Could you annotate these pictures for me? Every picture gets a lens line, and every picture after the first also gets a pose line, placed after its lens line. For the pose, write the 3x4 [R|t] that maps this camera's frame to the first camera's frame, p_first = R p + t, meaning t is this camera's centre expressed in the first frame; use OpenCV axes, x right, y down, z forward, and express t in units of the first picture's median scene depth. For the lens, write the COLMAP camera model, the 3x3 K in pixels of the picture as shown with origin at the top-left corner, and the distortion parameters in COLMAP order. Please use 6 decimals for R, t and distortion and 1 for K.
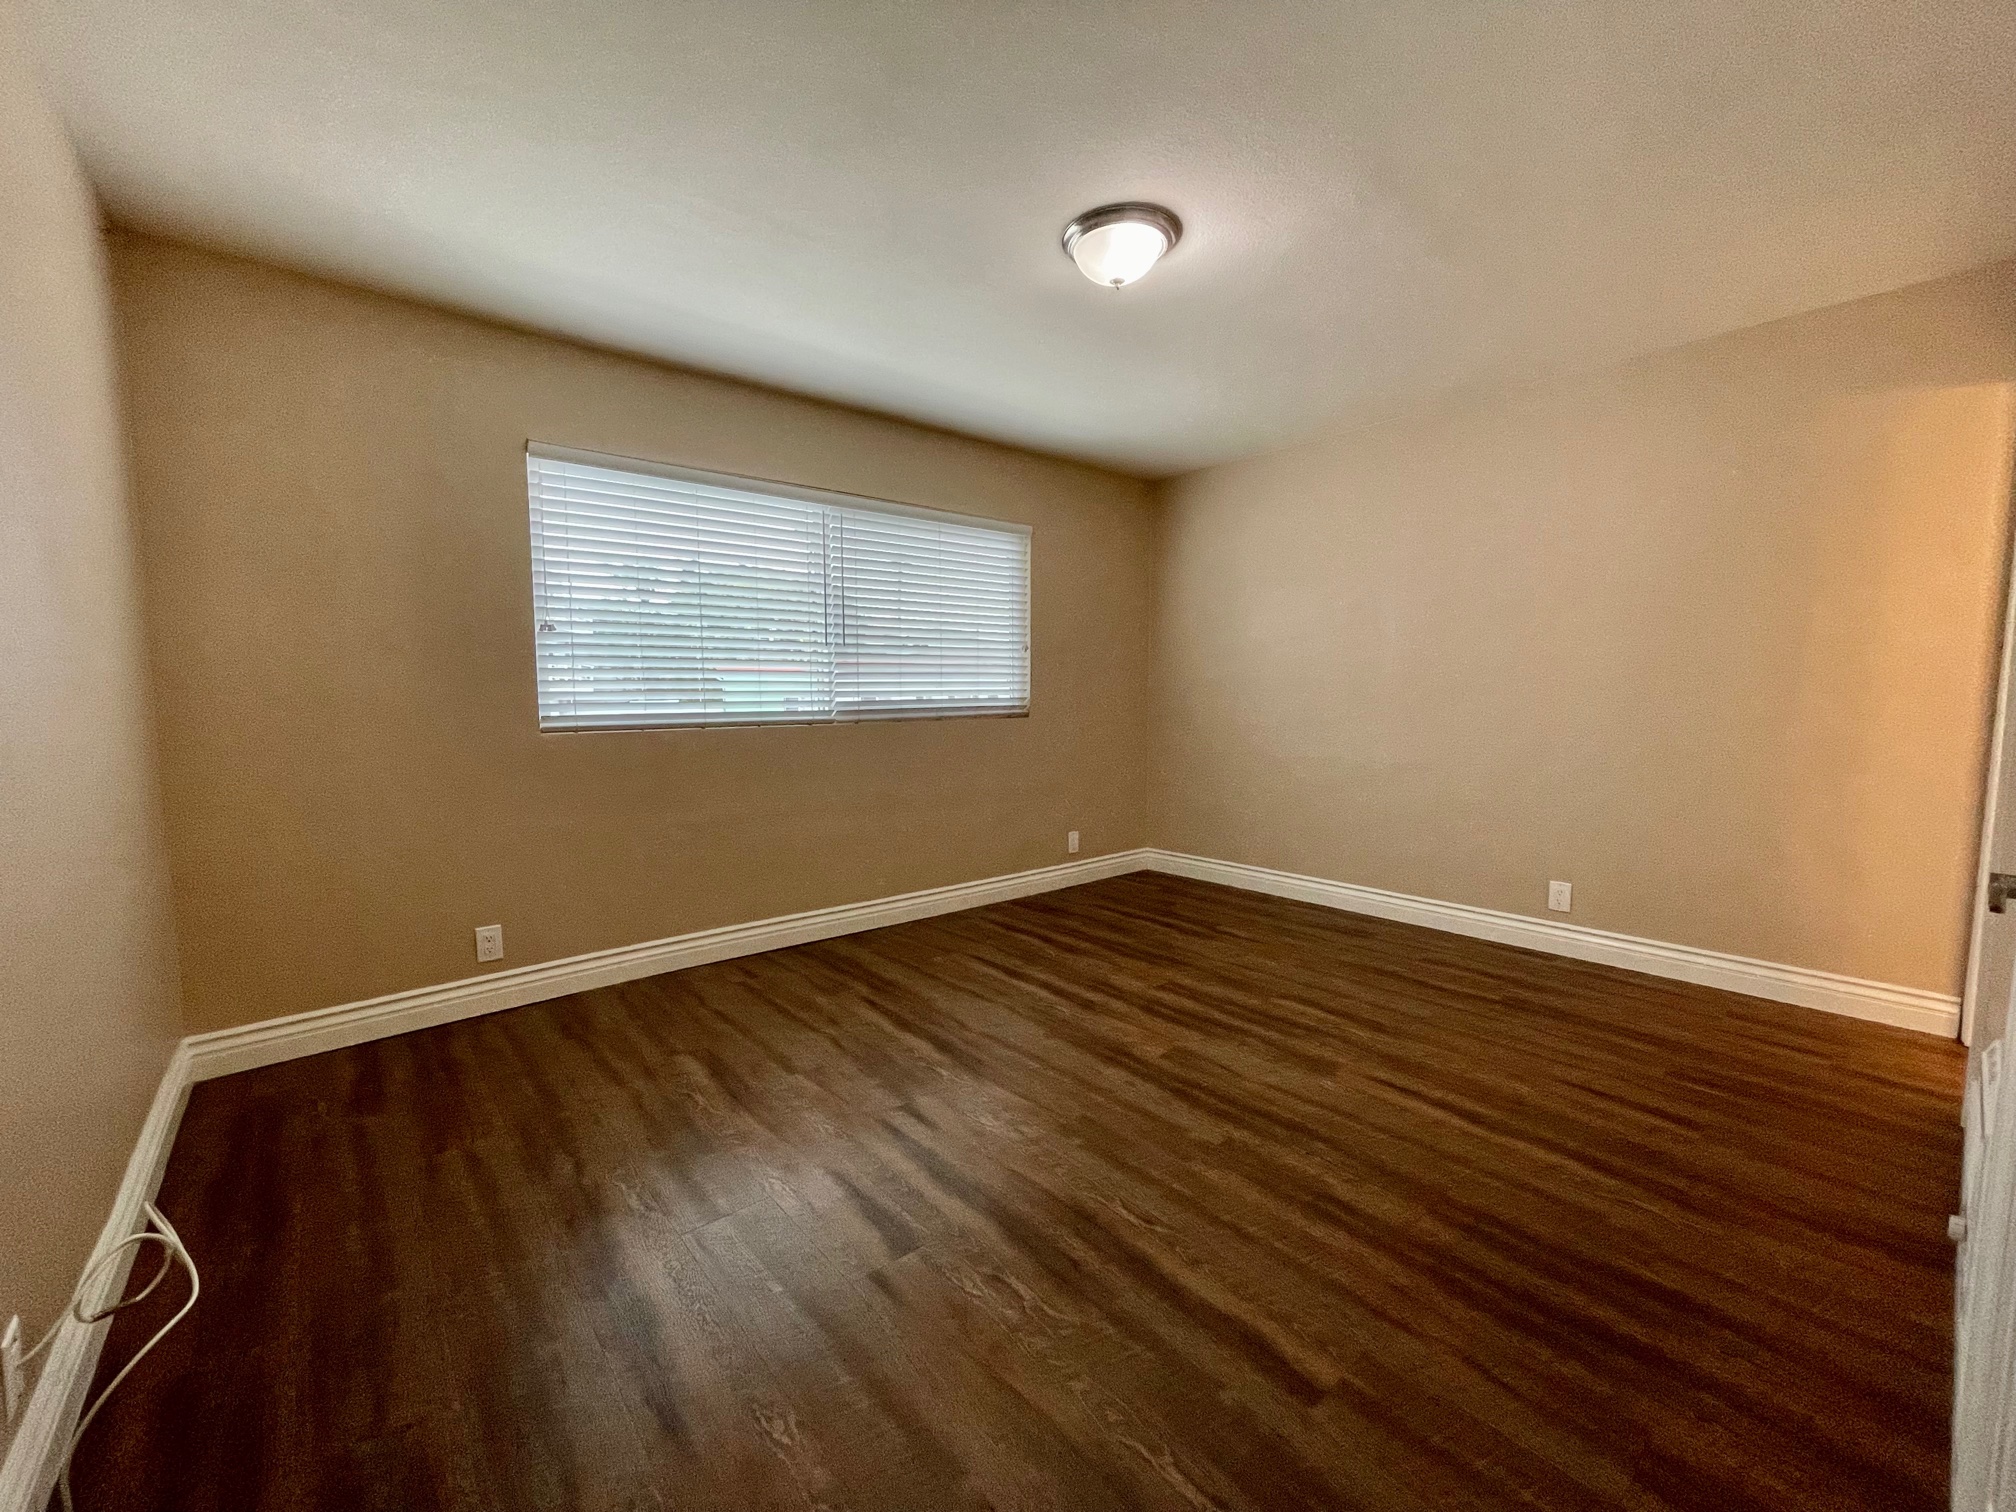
lens RADIAL K [[811.1, 0, 1007.6], [0, 811.1, 755.5], [0, 0, 1]] dist [-0.001193, 0.001093]
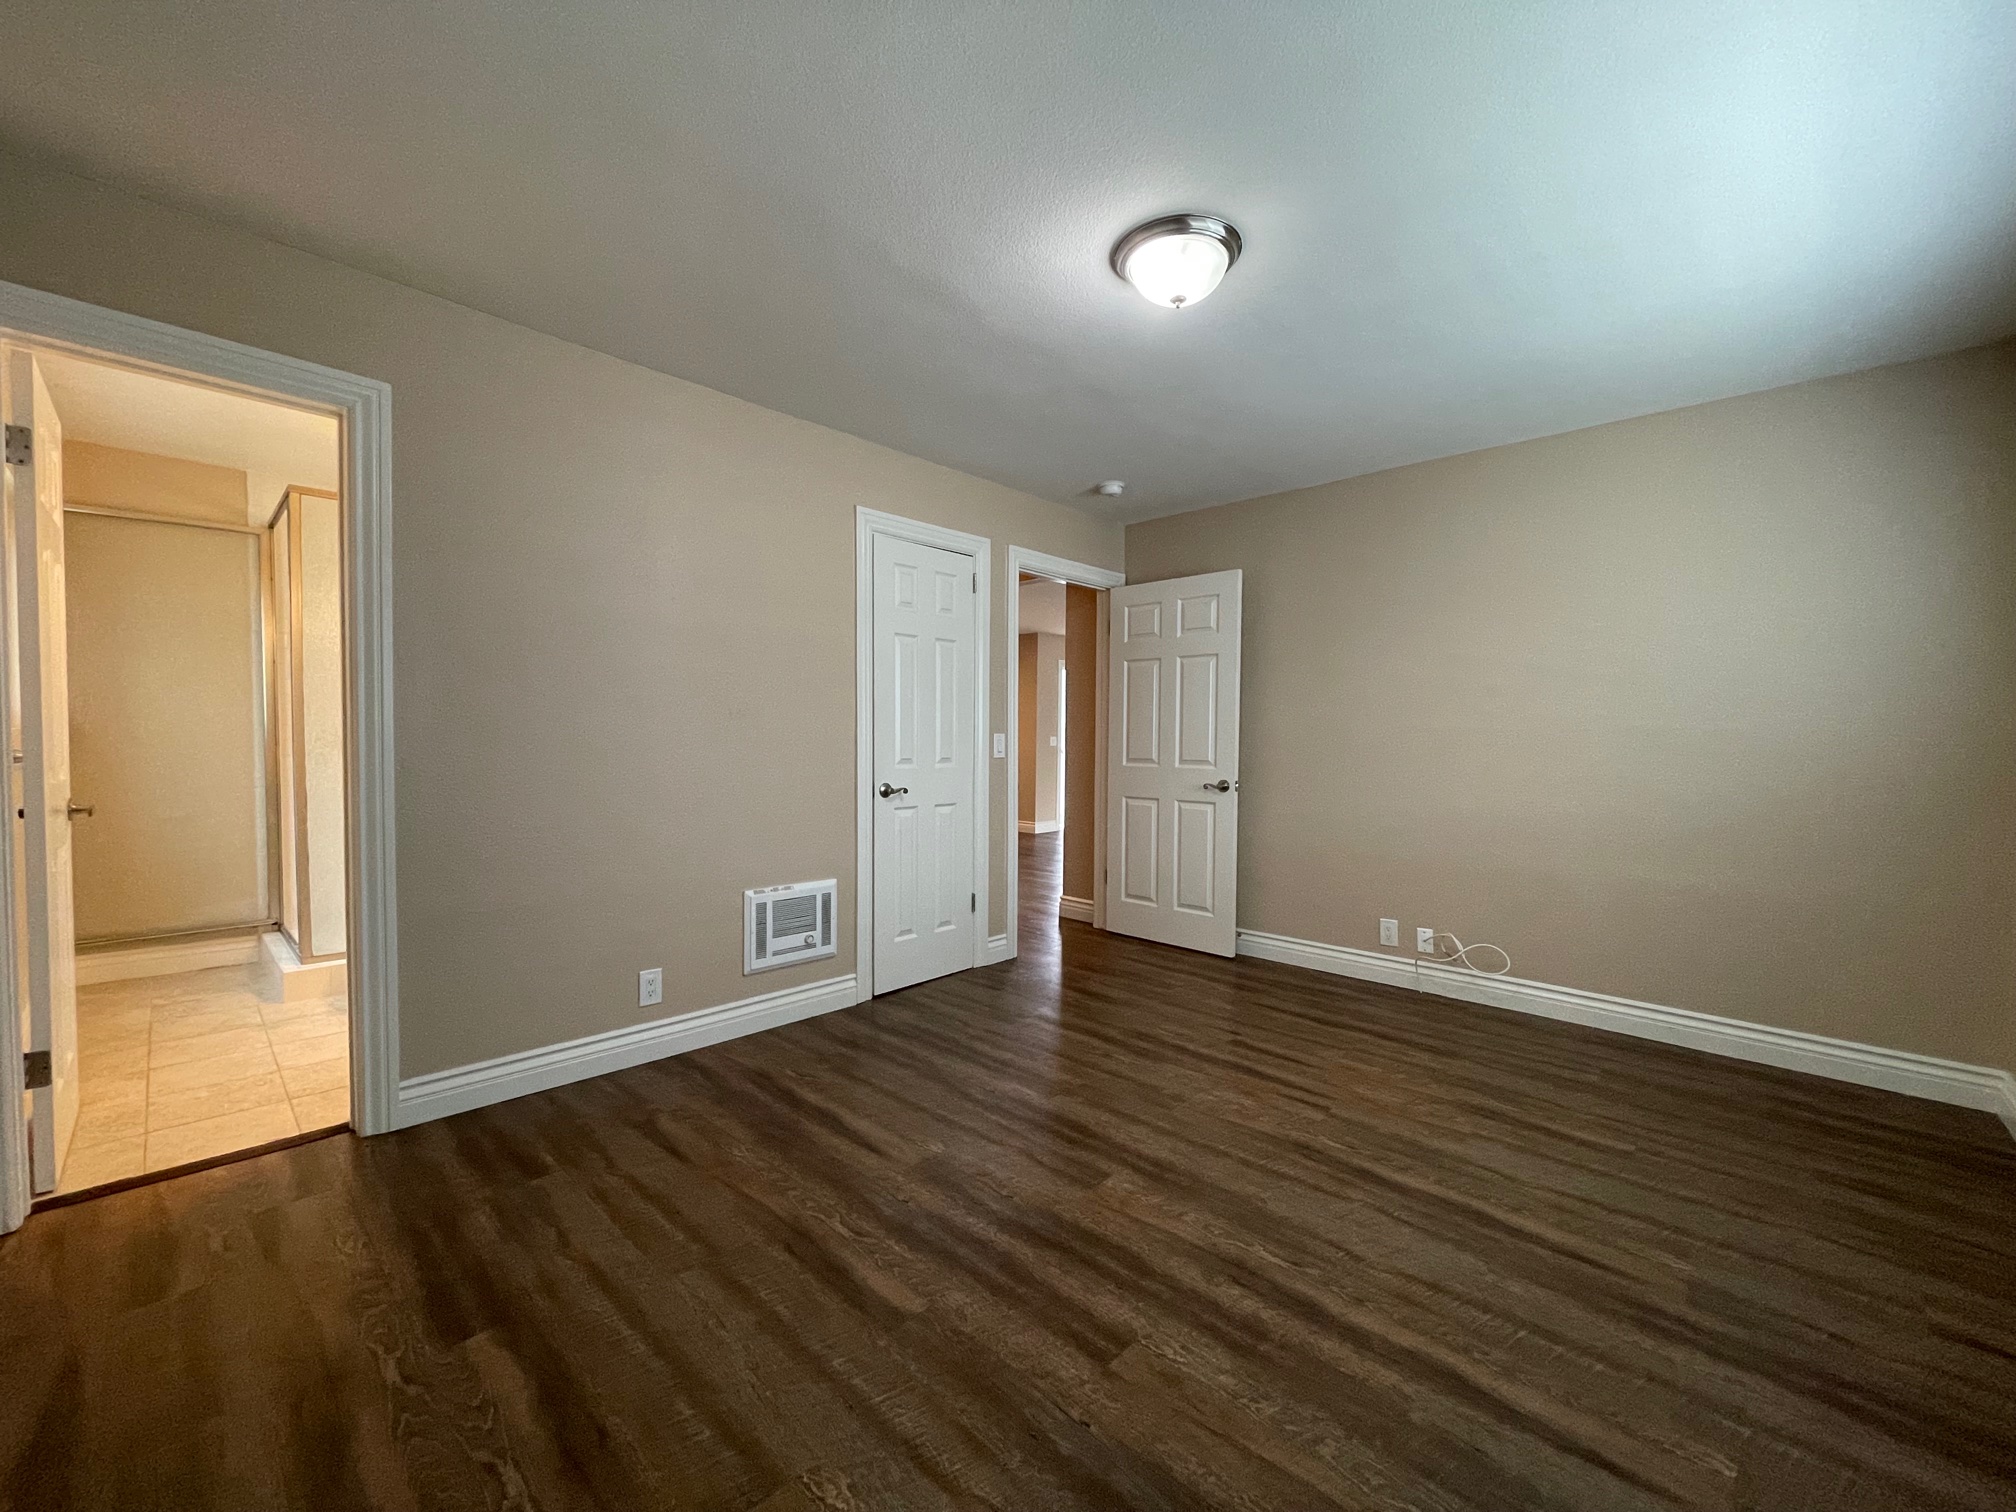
lens RADIAL K [[811.1, 0, 1006.8], [0, 811.1, 762.7], [0, 0, 1]] dist [-0.001193, 0.001093]
pose [[-0.994543, -0.001800, -0.104312, 0.380389], [-0.013194, 0.993993, 0.108644, -0.144797], [0.103490, 0.109428, -0.988593, 1.756518]]
